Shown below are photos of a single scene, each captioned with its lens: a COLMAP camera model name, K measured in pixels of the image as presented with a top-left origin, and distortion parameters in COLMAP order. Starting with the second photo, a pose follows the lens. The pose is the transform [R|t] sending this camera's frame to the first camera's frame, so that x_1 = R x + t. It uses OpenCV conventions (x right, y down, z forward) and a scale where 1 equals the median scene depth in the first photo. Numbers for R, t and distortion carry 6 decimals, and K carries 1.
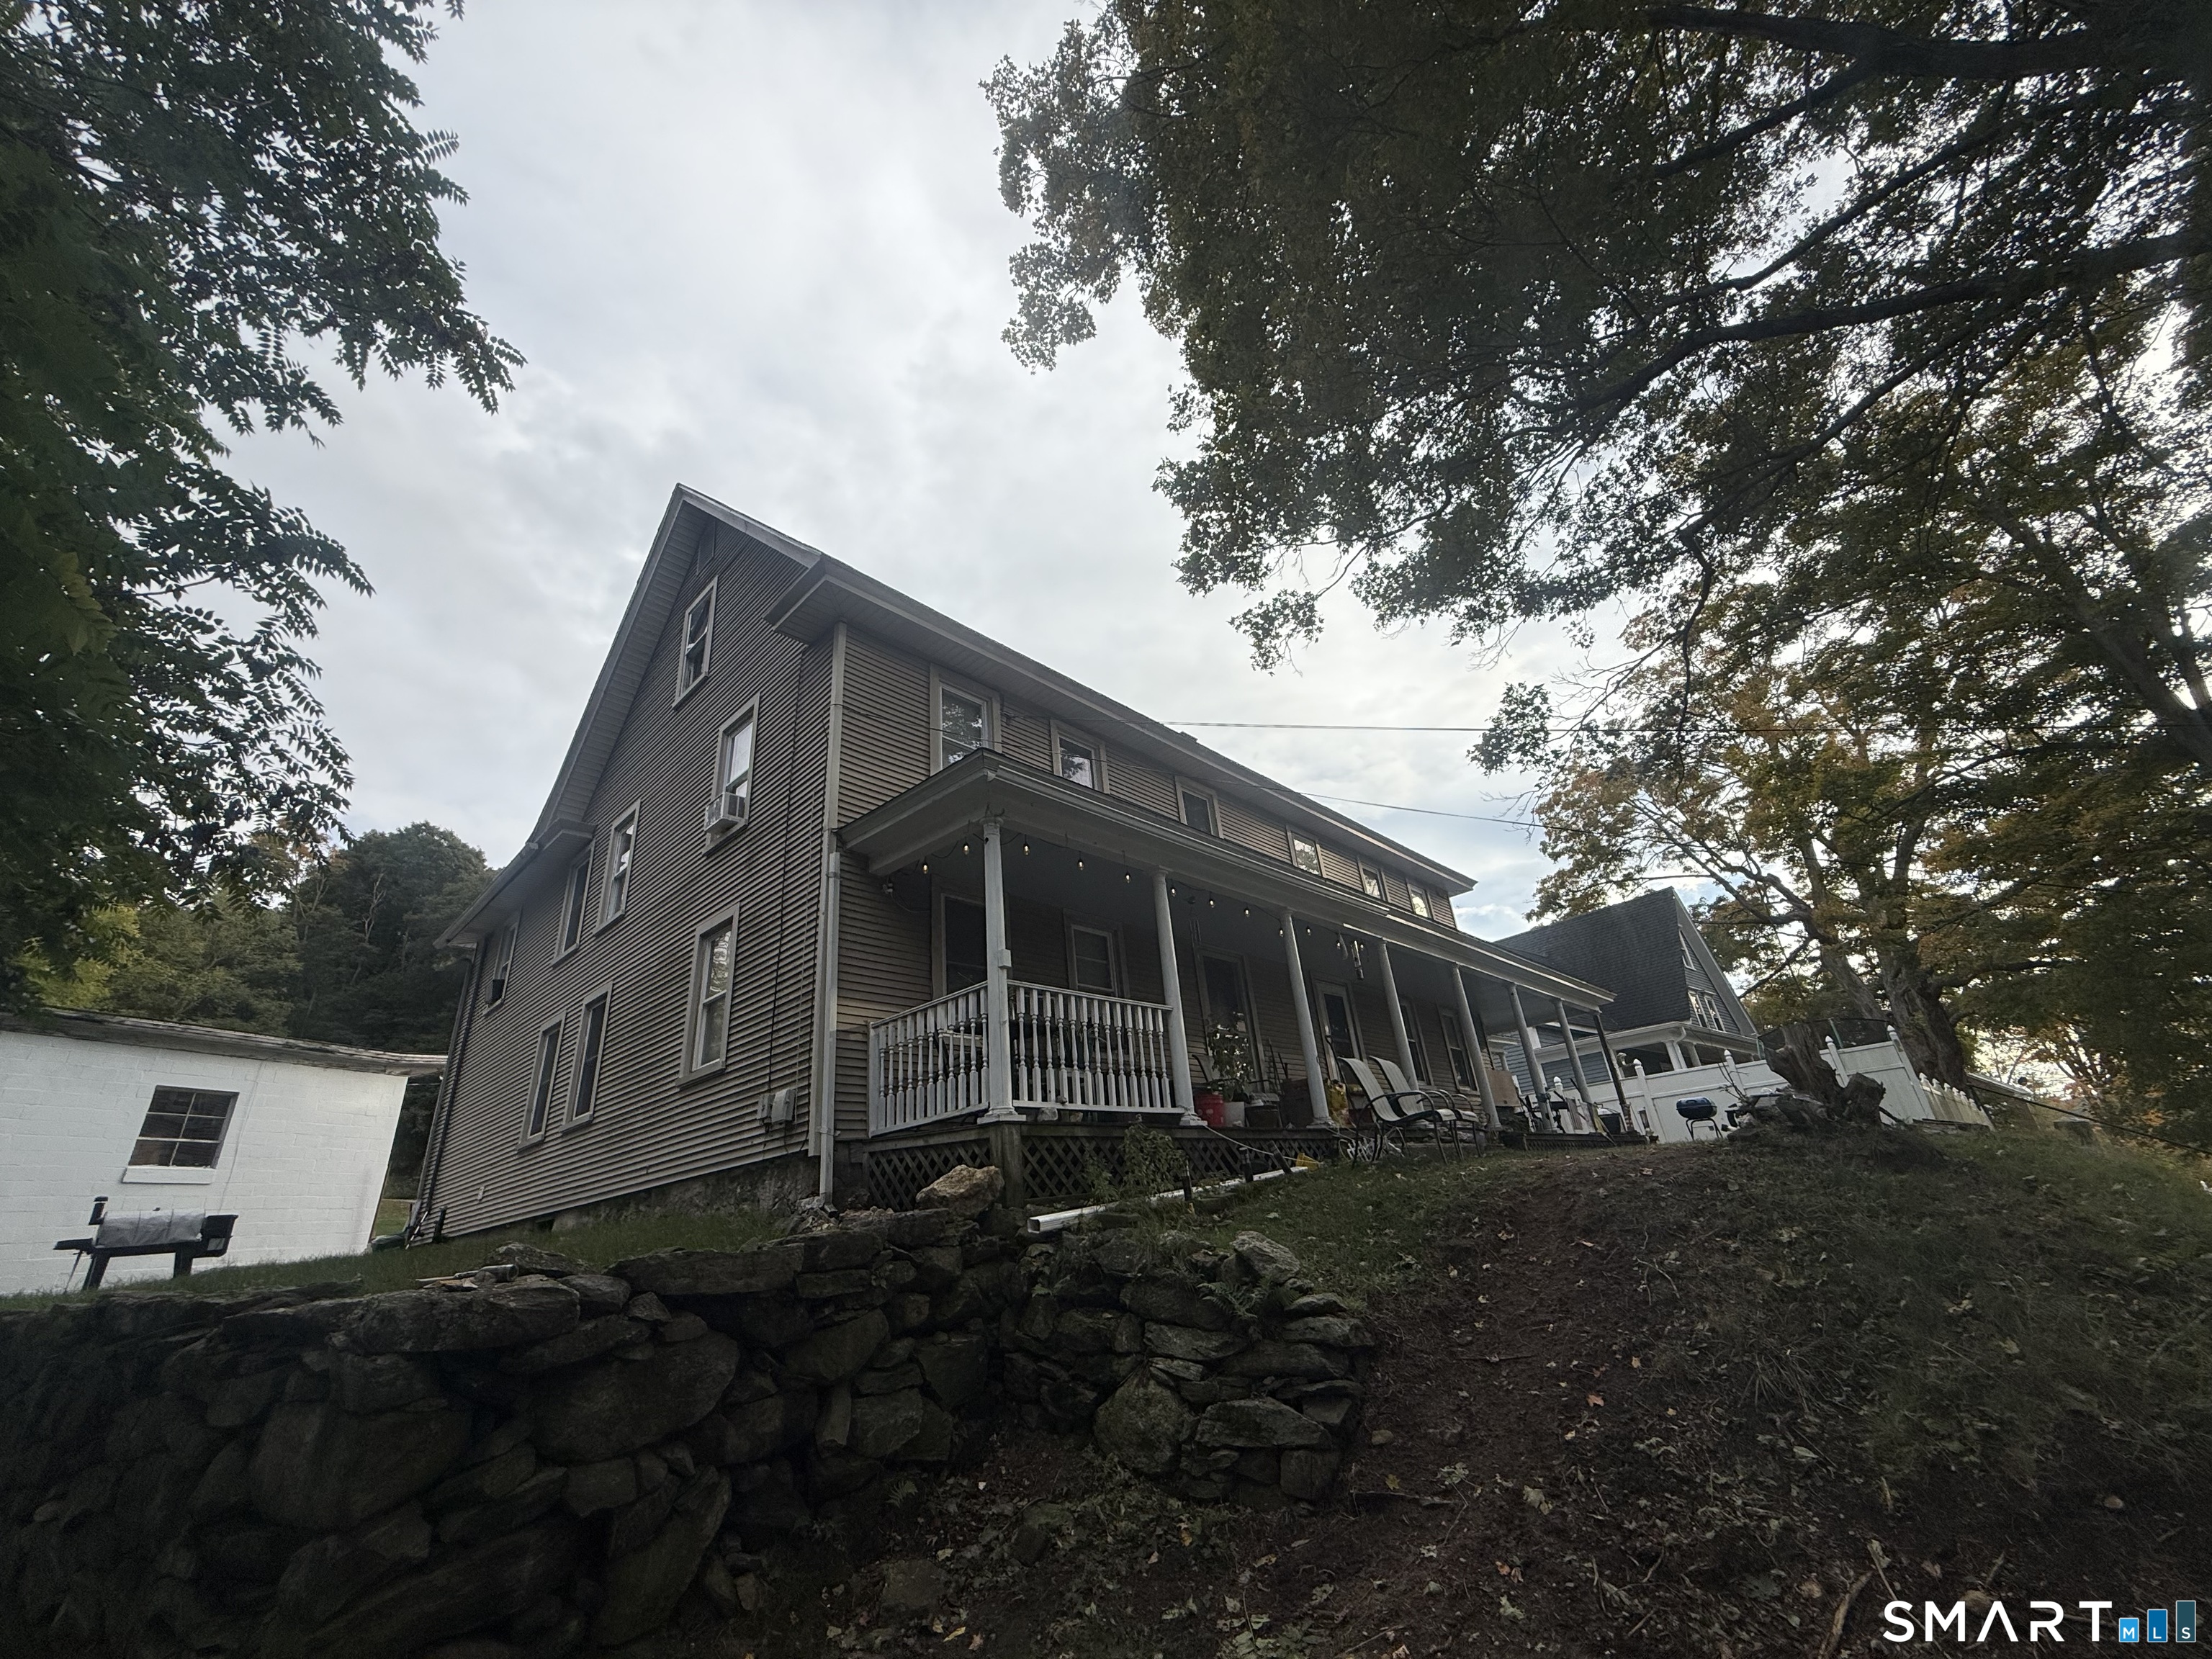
lens RADIAL K [[881.8, 0, 1103.9], [0, 881.8, 827.8], [0, 0, 1]] dist [0.000938, -0.000683]
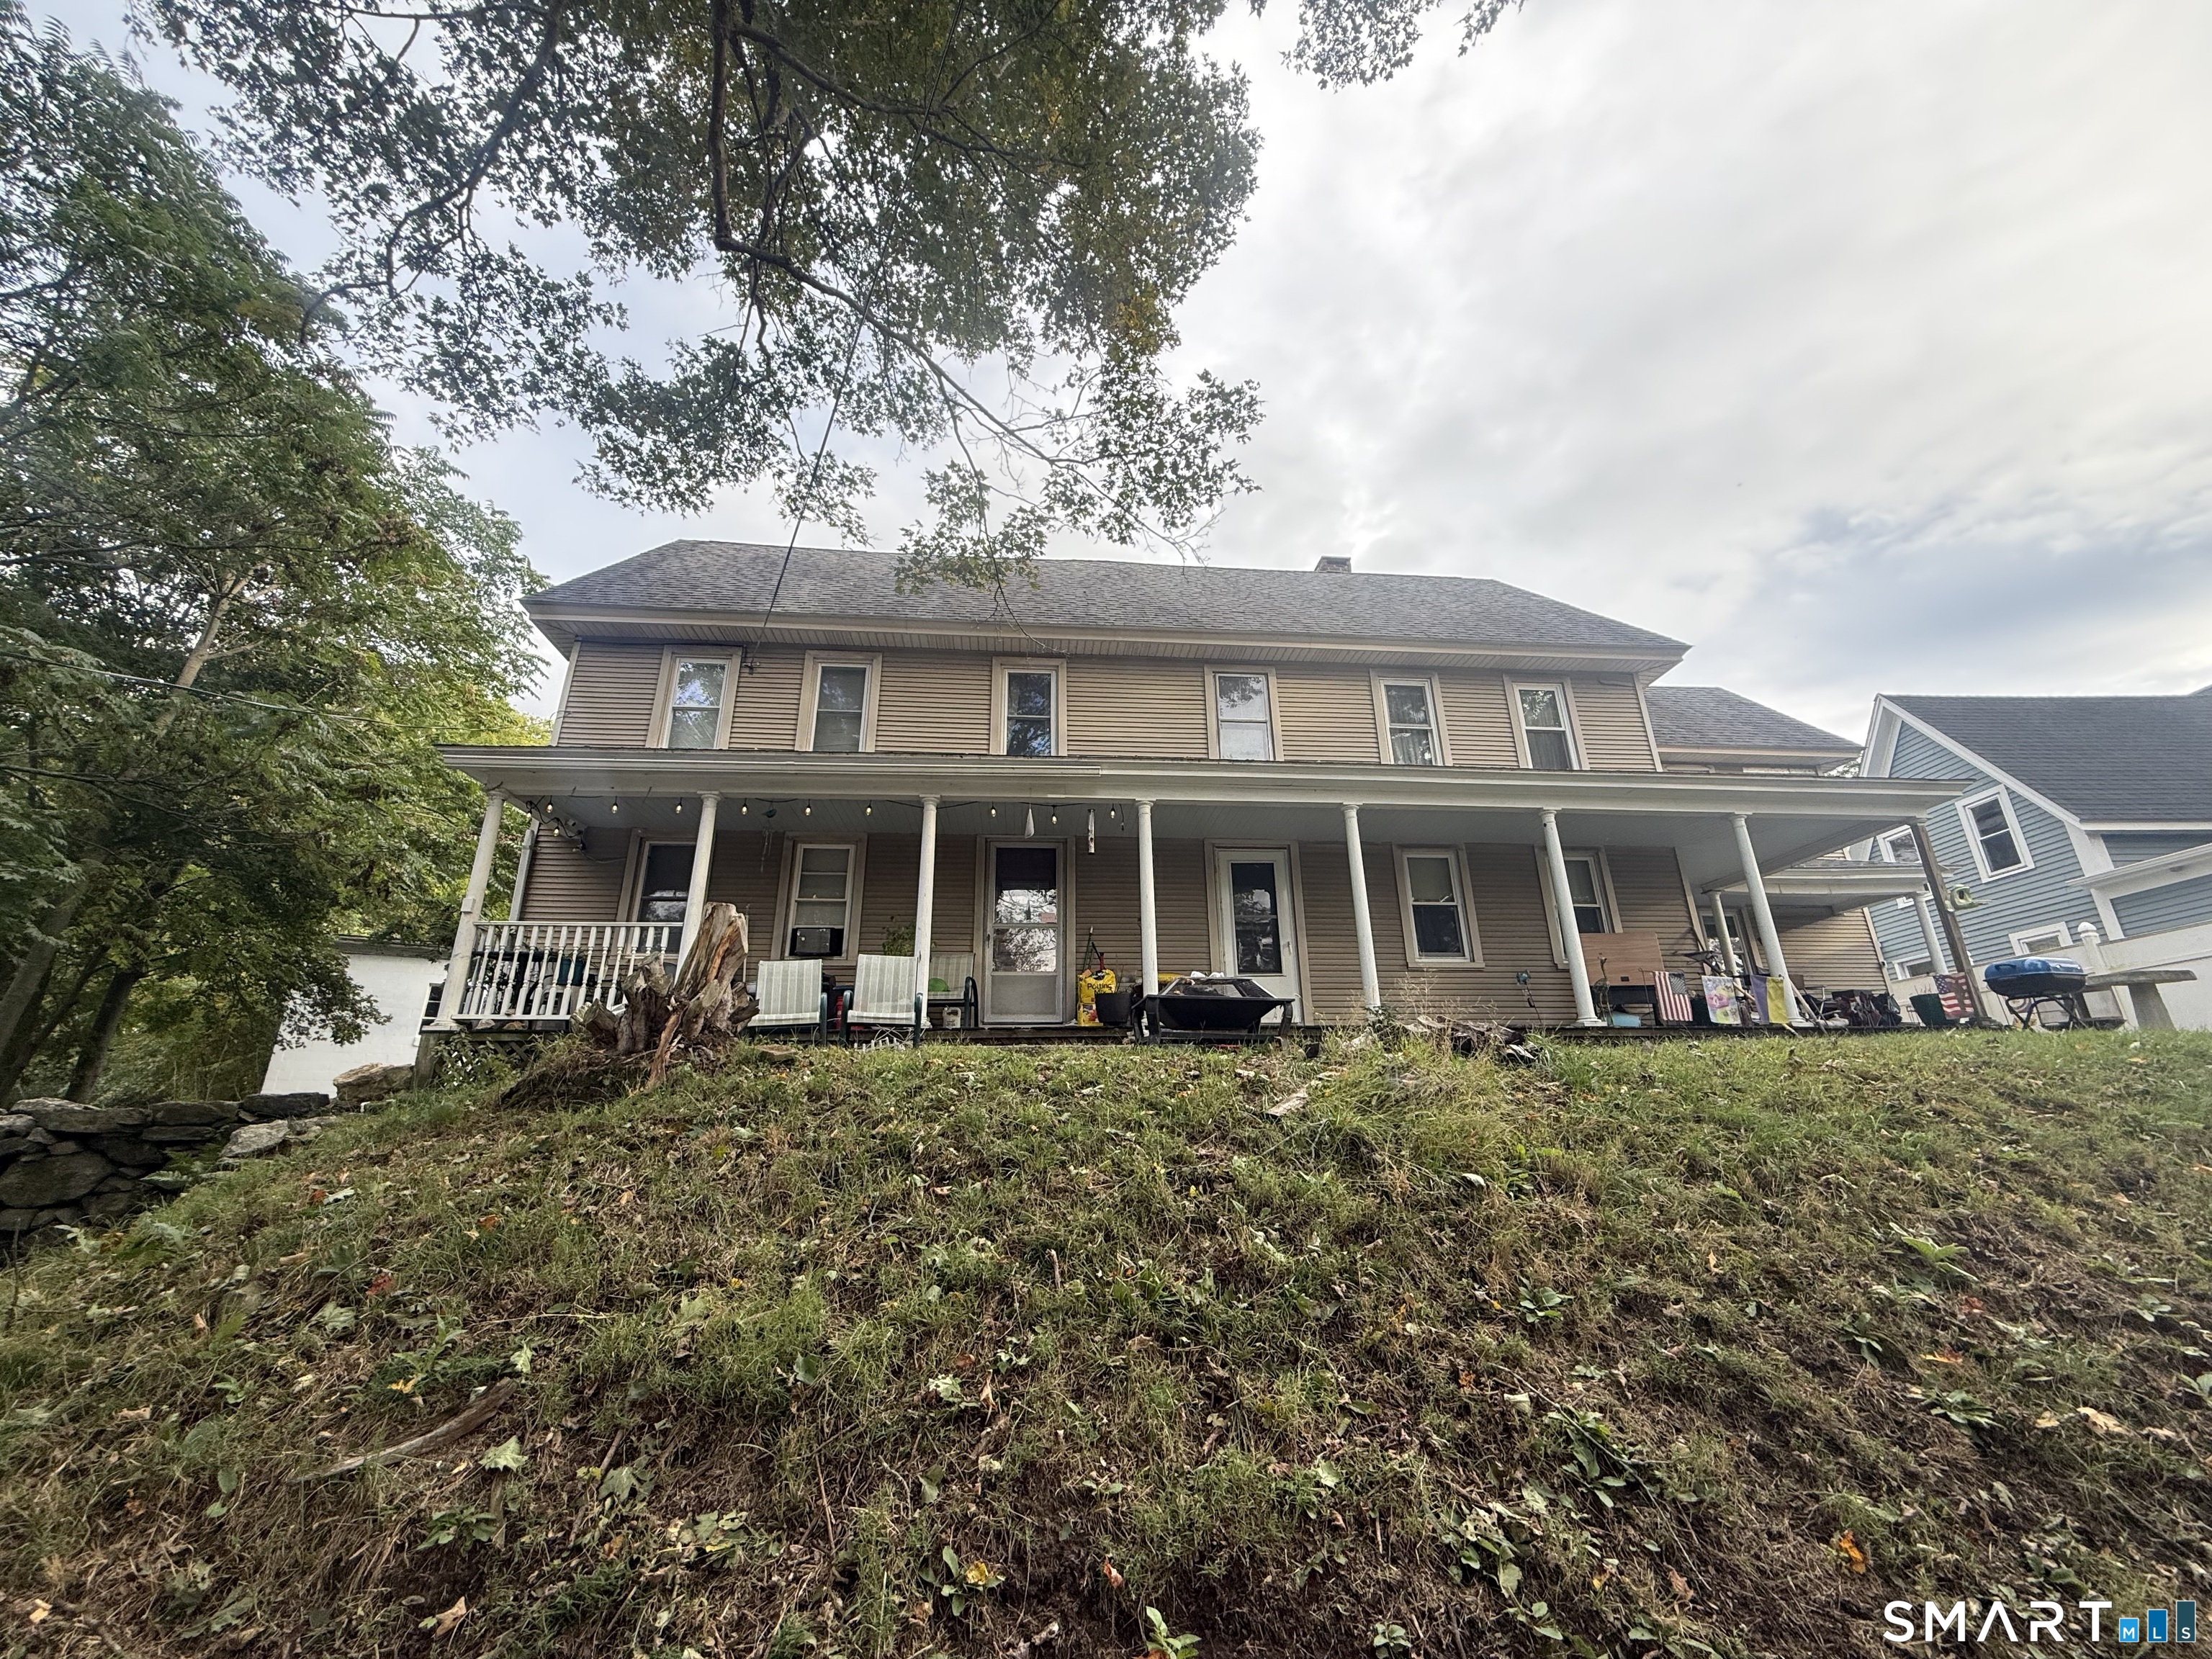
lens RADIAL K [[881.8, 0, 1103.9], [0, 881.8, 827.8], [0, 0, 1]] dist [0.000938, -0.000683]
pose [[0.747663, -0.144787, -0.648102, 1.330528], [0.226268, 0.973087, 0.043638, 0.179311], [0.624342, -0.179271, 0.760302, 0.590166]]
